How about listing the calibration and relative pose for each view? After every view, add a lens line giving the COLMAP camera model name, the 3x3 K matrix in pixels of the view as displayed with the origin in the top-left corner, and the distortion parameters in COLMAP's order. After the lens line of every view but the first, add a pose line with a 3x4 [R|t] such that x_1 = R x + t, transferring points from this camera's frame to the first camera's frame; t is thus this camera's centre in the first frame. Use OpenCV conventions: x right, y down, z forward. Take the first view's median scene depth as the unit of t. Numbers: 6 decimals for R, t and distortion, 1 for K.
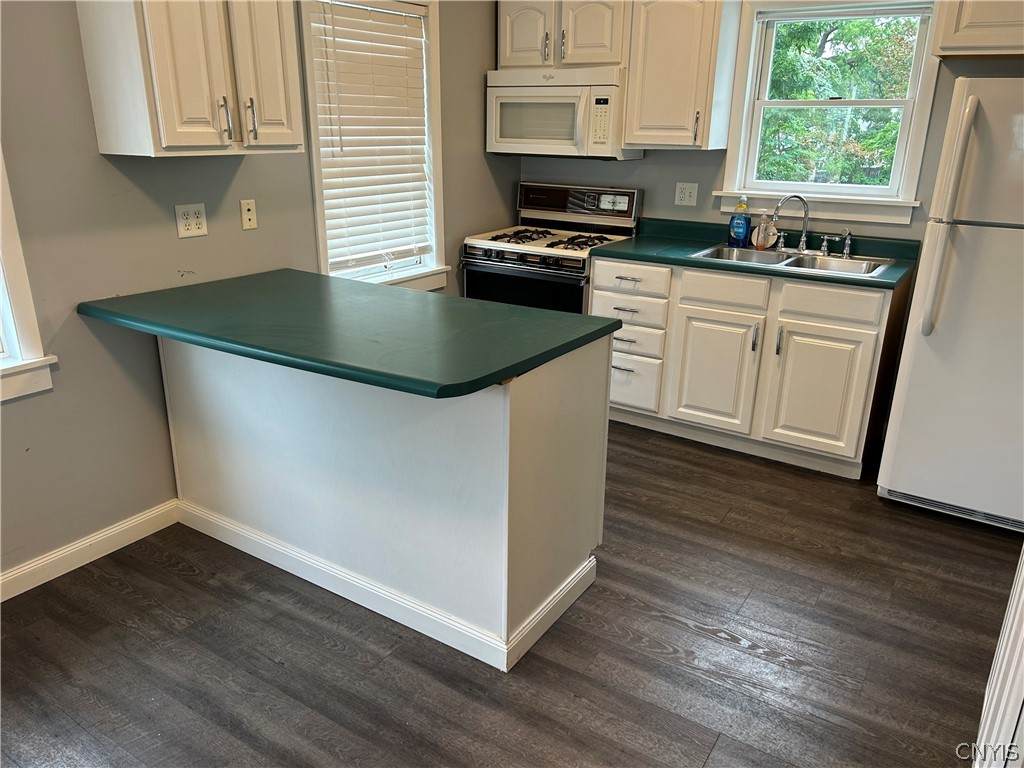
lens RADIAL K [[810.7, 0, 512.0], [0, 810.7, 384.0], [0, 0, 1]] dist [0.061753, -0.006974]
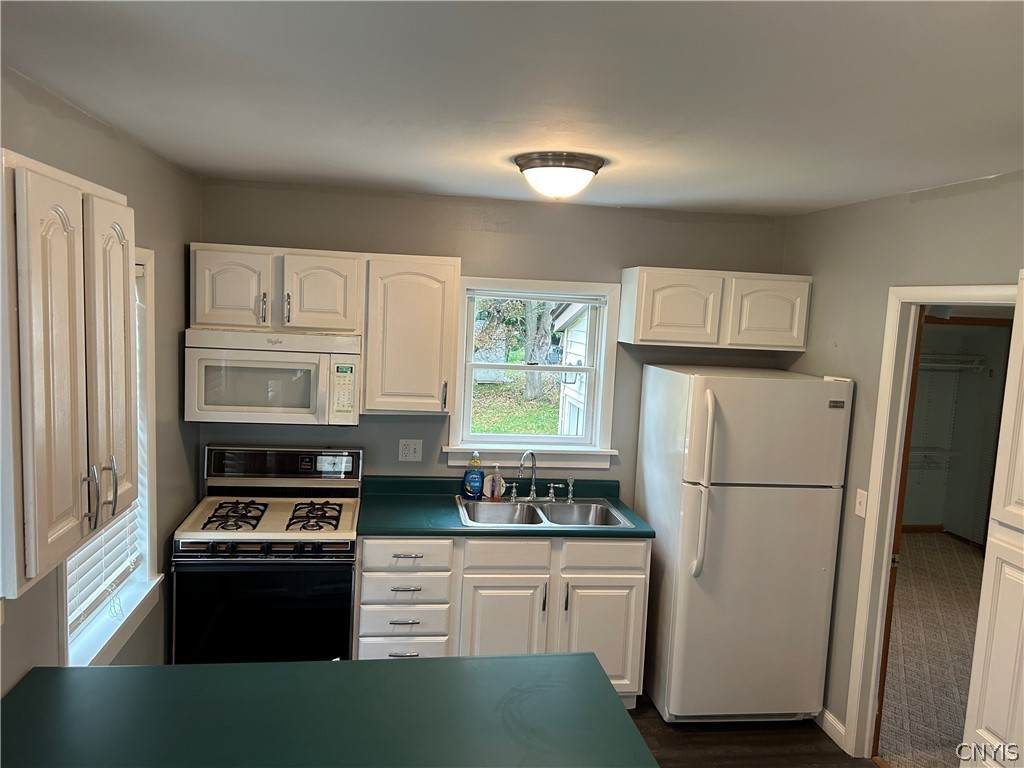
lens RADIAL K [[810.7, 0, 512.0], [0, 810.7, 384.0], [0, 0, 1]] dist [0.061753, -0.006974]
pose [[0.748949, -0.052193, 0.660569, -0.357648], [0.168363, 0.979166, -0.113524, -0.189265], [-0.640882, 0.196239, 0.742133, 0.187984]]
